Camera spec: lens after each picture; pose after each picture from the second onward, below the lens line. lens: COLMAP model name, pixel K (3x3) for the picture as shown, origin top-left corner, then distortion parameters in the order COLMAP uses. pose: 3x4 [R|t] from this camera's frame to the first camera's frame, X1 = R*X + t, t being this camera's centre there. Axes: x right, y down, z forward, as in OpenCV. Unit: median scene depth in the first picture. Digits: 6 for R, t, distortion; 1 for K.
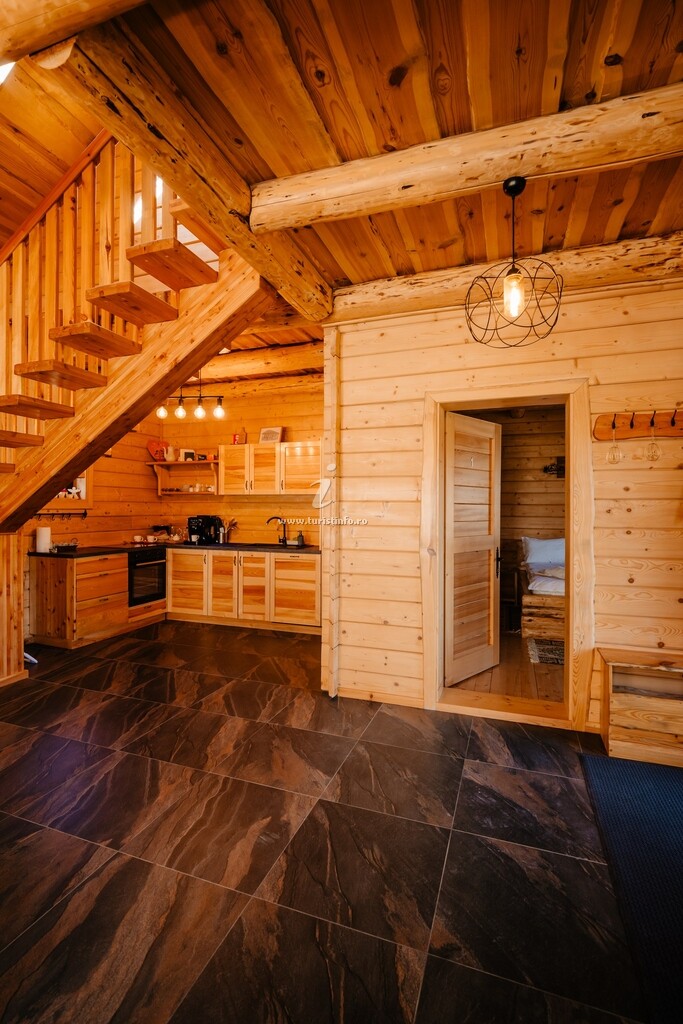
lens RADIAL K [[472.9, 0, 340.3], [0, 472.9, 512.6], [0, 0, 1]] dist [0.001329, 0.000048]
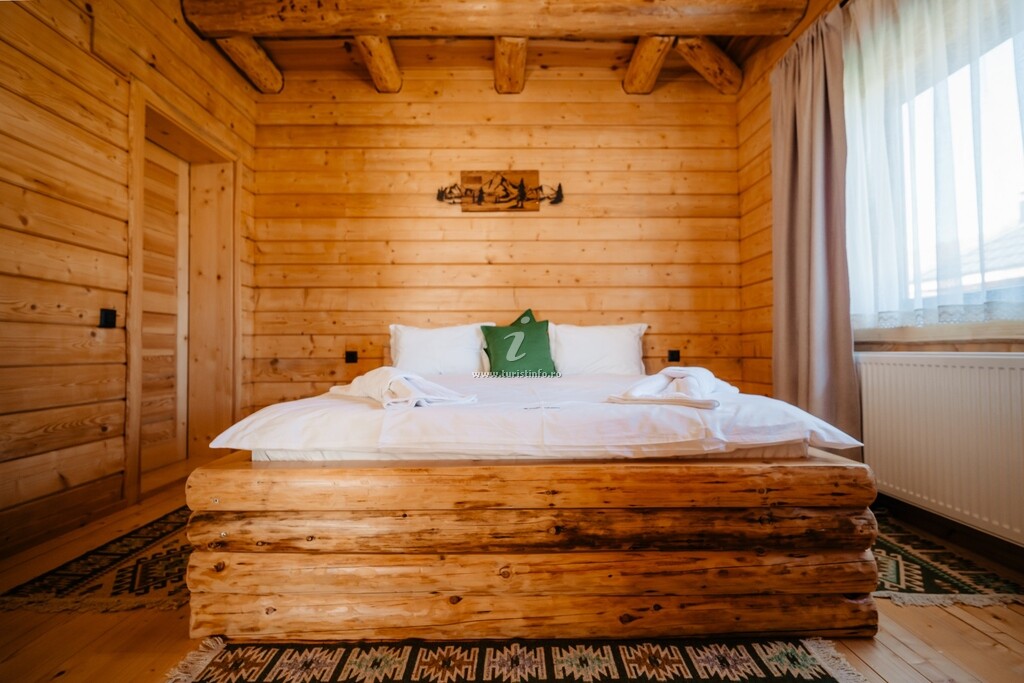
lens RADIAL K [[472.9, 0, 514.1], [0, 472.9, 340.2], [0, 0, 1]] dist [0.001329, 0.000048]
pose [[0.936499, -0.001877, 0.350665, 0.328031], [0.008432, 0.999817, -0.017165, 0.076772], [-0.350569, 0.019032, 0.936344, 0.494513]]
